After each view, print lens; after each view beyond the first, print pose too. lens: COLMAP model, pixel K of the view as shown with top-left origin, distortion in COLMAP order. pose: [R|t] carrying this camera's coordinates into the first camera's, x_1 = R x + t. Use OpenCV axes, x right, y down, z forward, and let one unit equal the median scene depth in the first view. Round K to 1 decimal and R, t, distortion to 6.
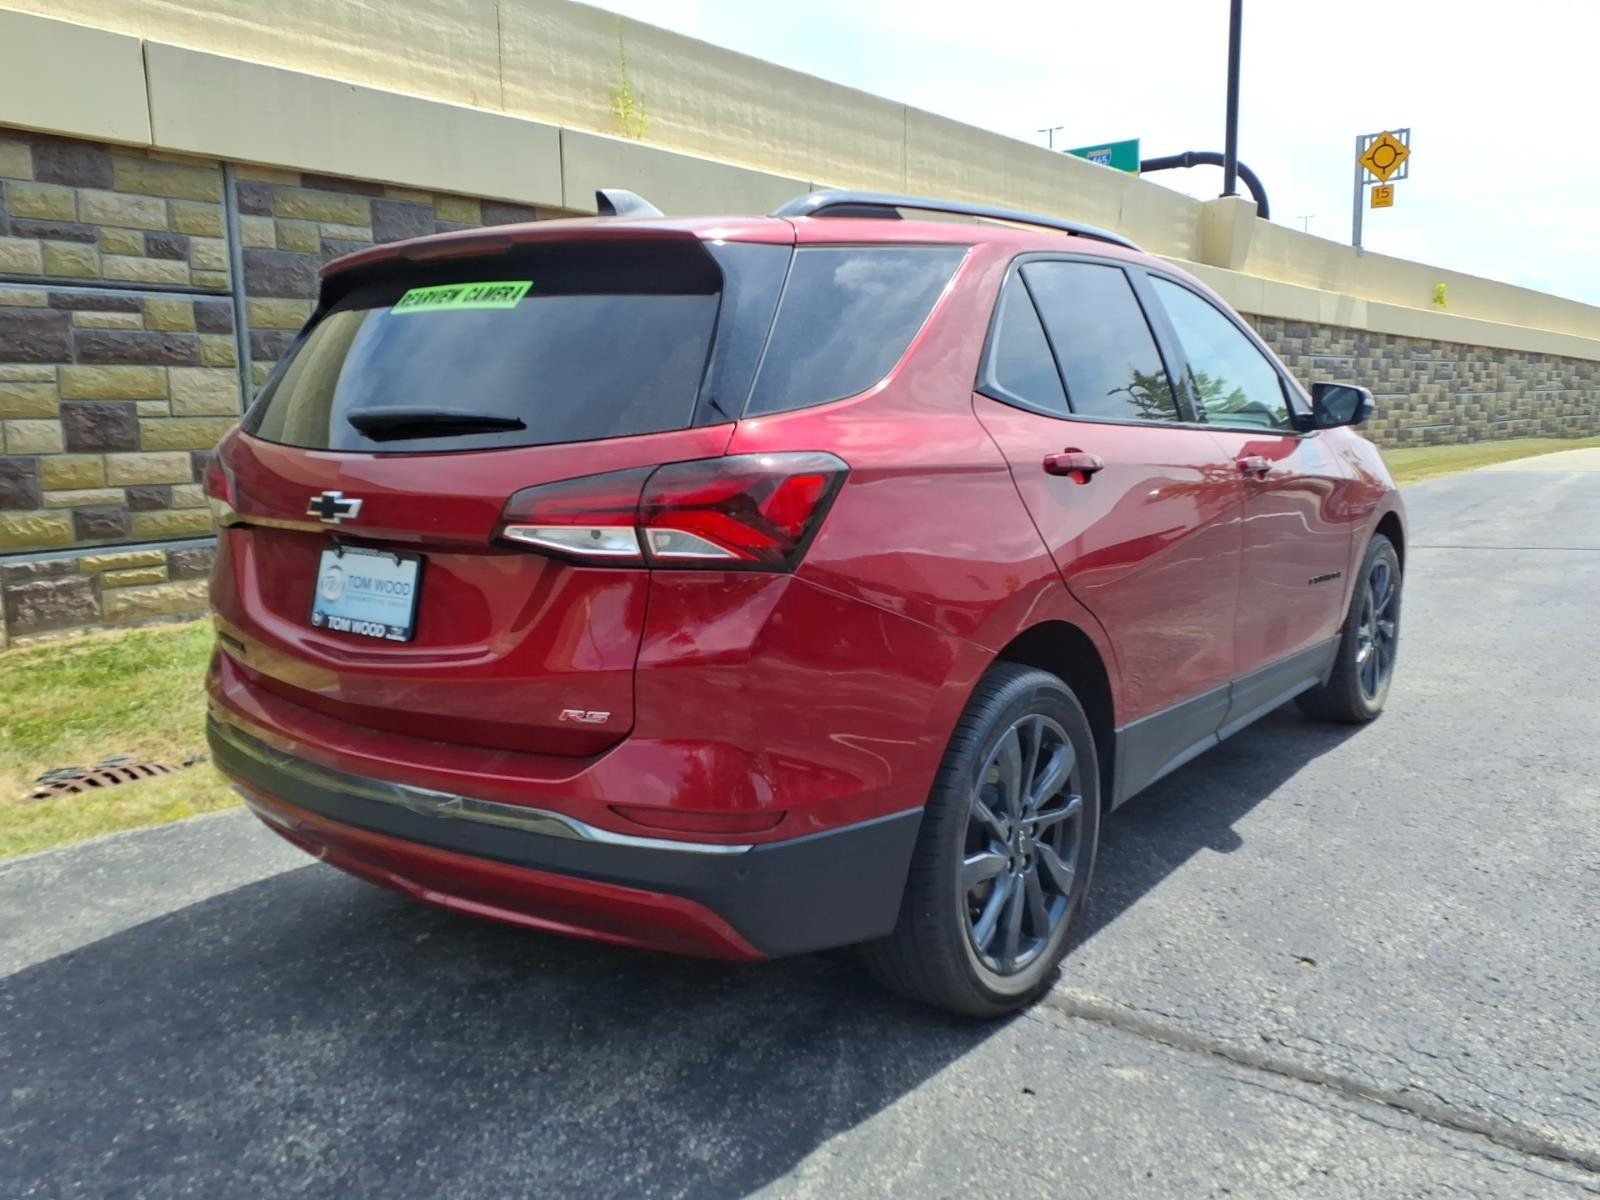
lens RADIAL K [[1282.6, 0, 812.5], [0, 1282.6, 599.9], [0, 0, 1]] dist [0.025372, -0.010421]
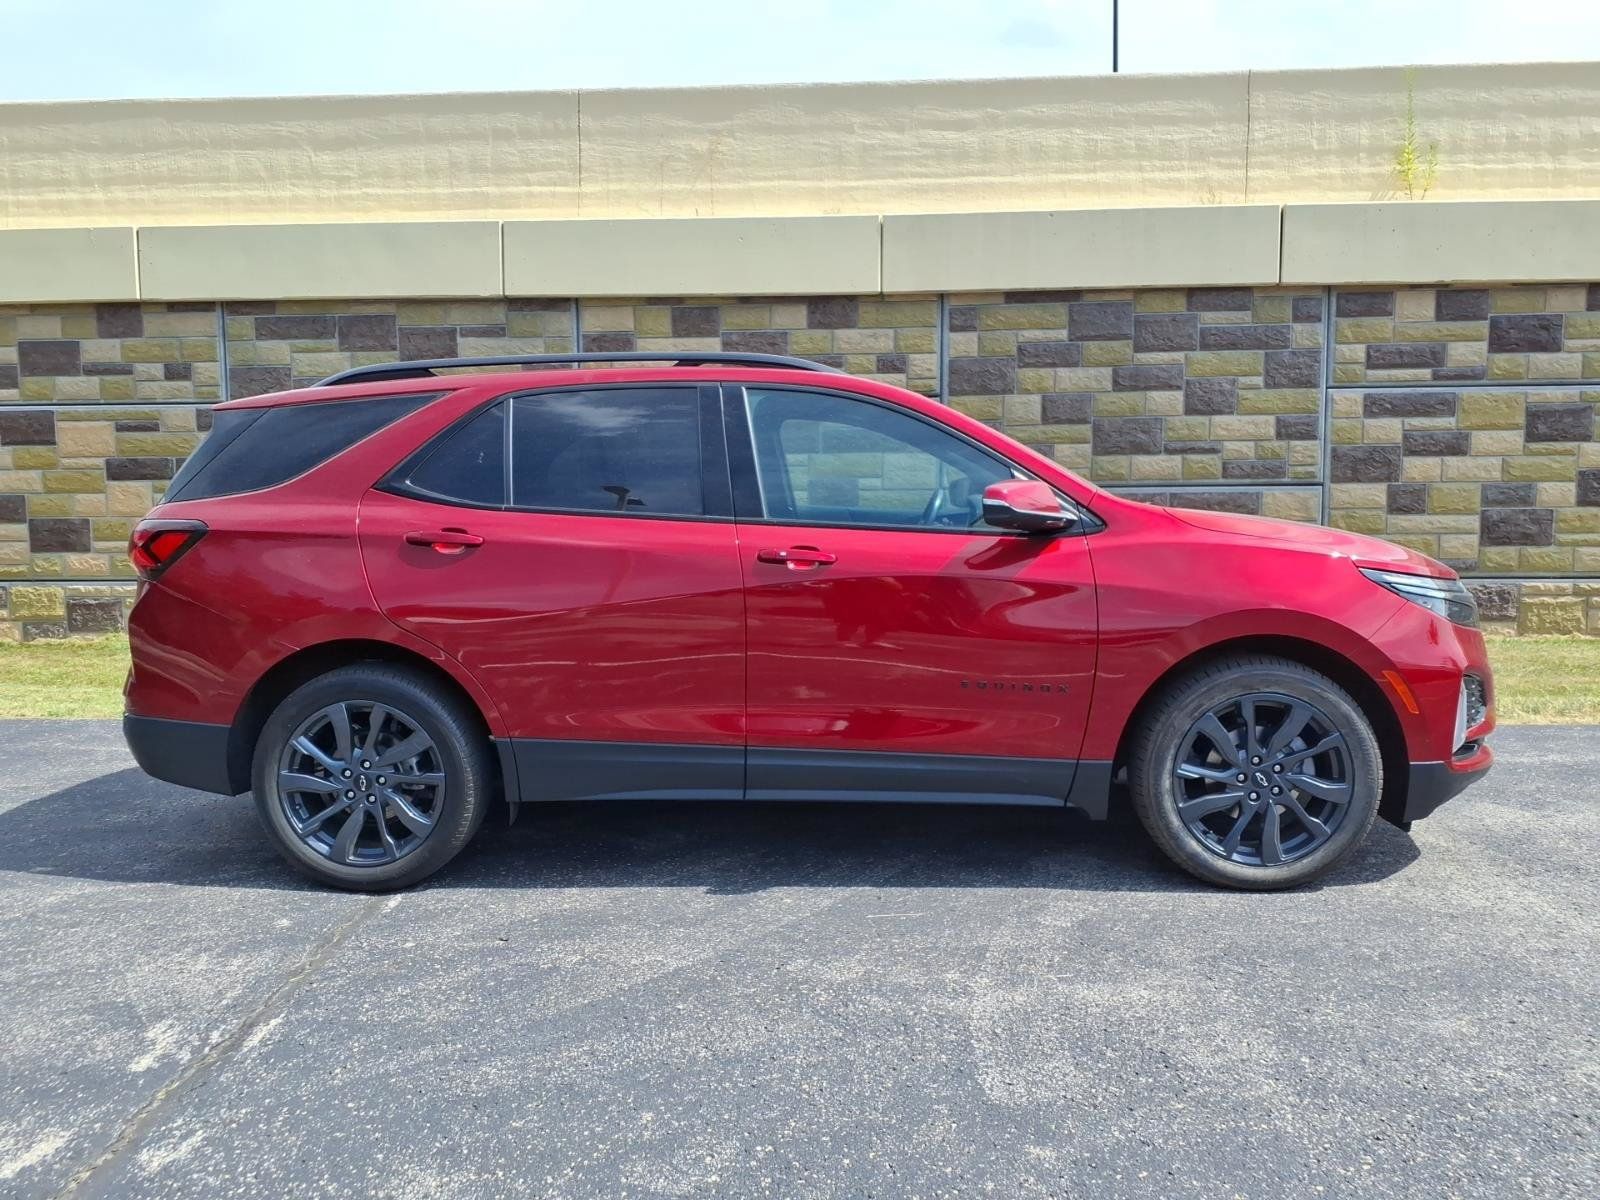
lens RADIAL K [[1252.1, 0, 800.1], [0, 1252.1, 647.2], [0, 0, 1]] dist [0.043960, -0.058629]
pose [[0.559598, 0.119185, -0.820149, 0.587331], [-0.125619, 0.990369, 0.058210, -0.044219], [0.819188, 0.070452, 0.569181, 0.197922]]
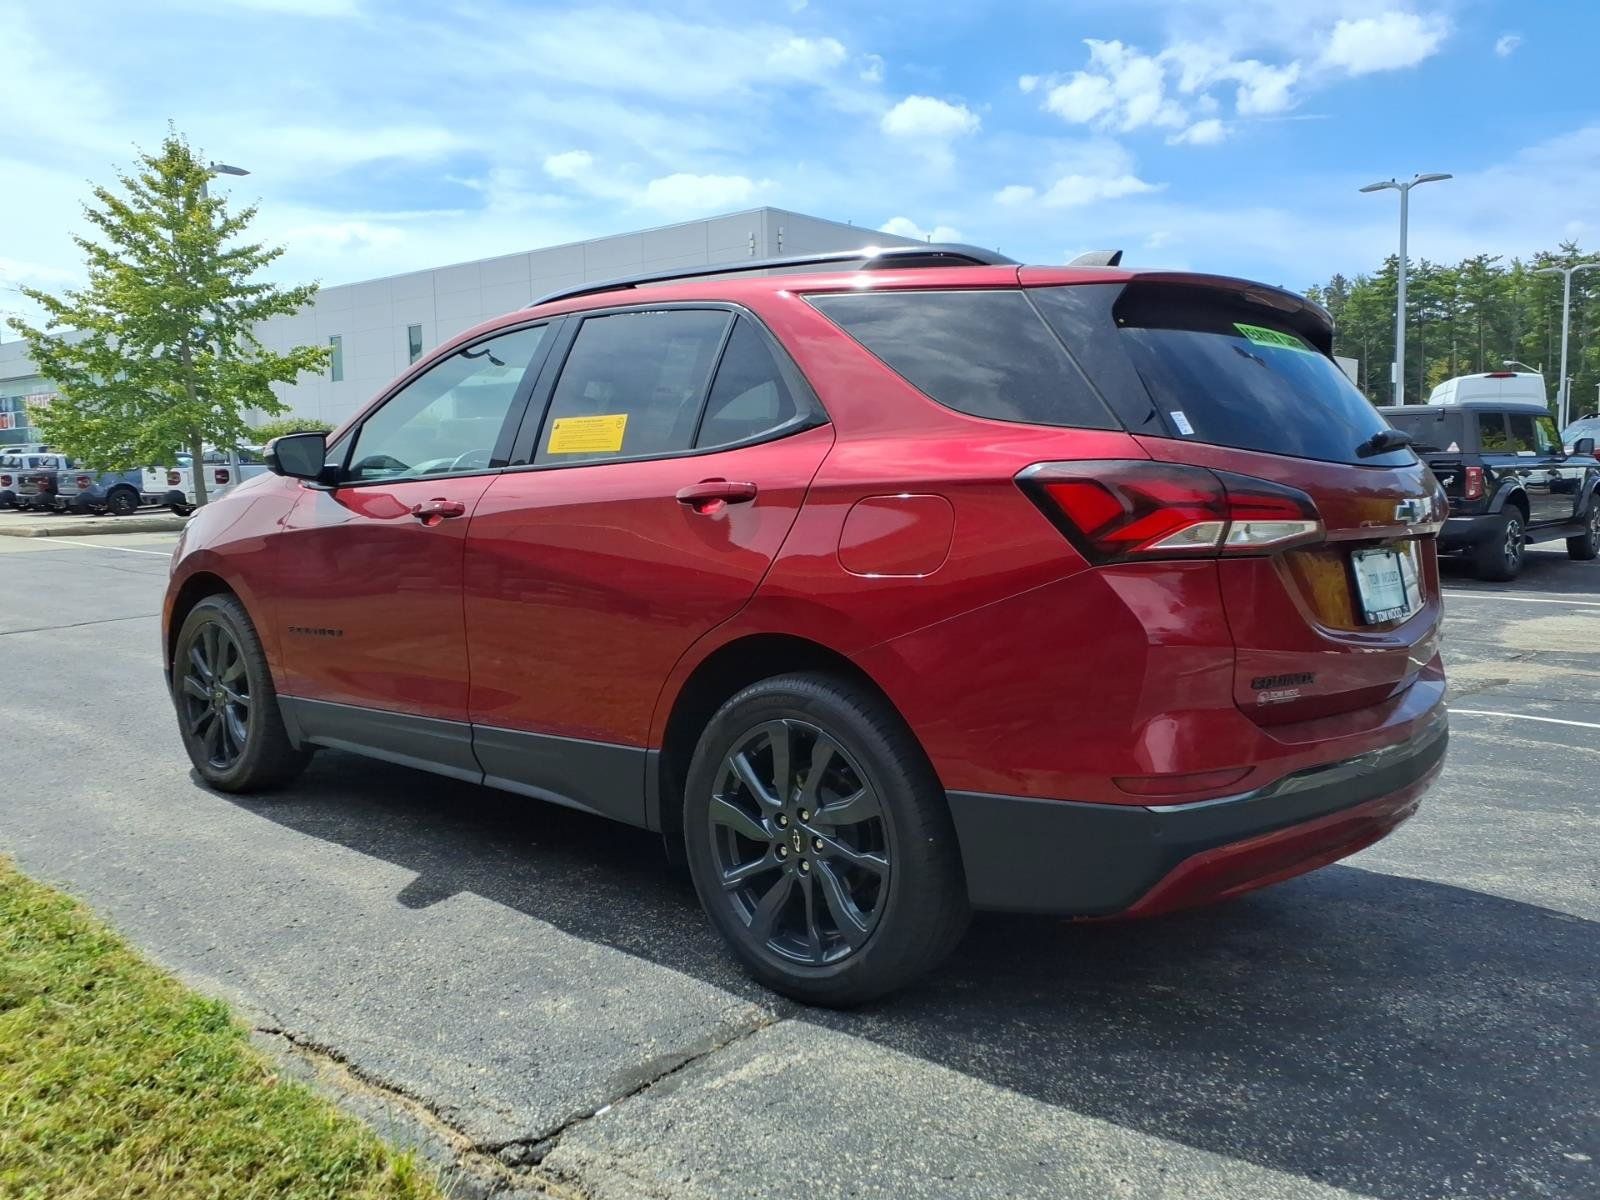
lens RADIAL K [[1287.0, 0, 800.0], [0, 1287.0, 600.0], [0, 0, 1]] dist [0.029451, -0.018629]
pose [[0.065649, -0.079951, 0.994635, -0.492352], [0.157279, 0.985154, 0.068808, -0.049820], [-0.985370, 0.151918, 0.077249, 0.452928]]
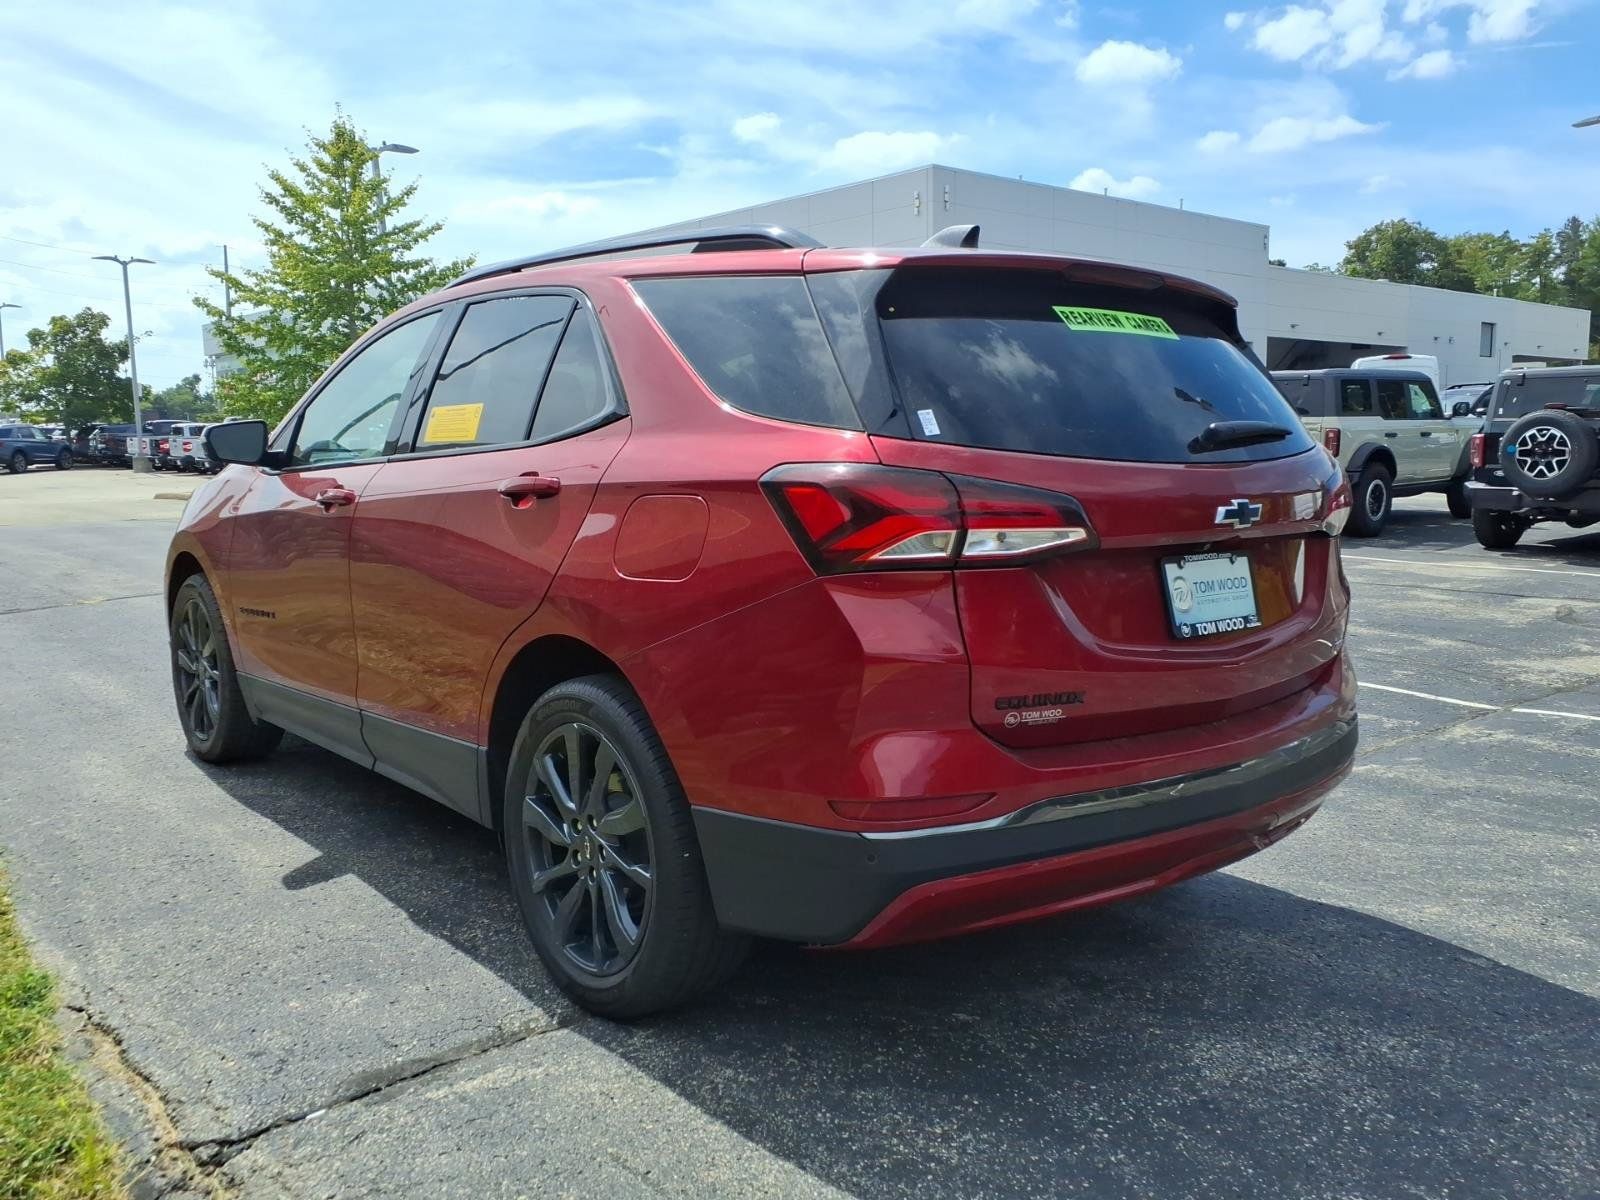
lens RADIAL K [[1290.0, 0, 789.6], [0, 1290.0, 609.6], [0, 0, 1]] dist [0.015659, 0.002272]
pose [[0.211024, -0.112391, 0.970998, -0.461591], [0.154620, 0.984699, 0.080374, -0.042162], [-0.965174, 0.133175, 0.225174, 0.346867]]
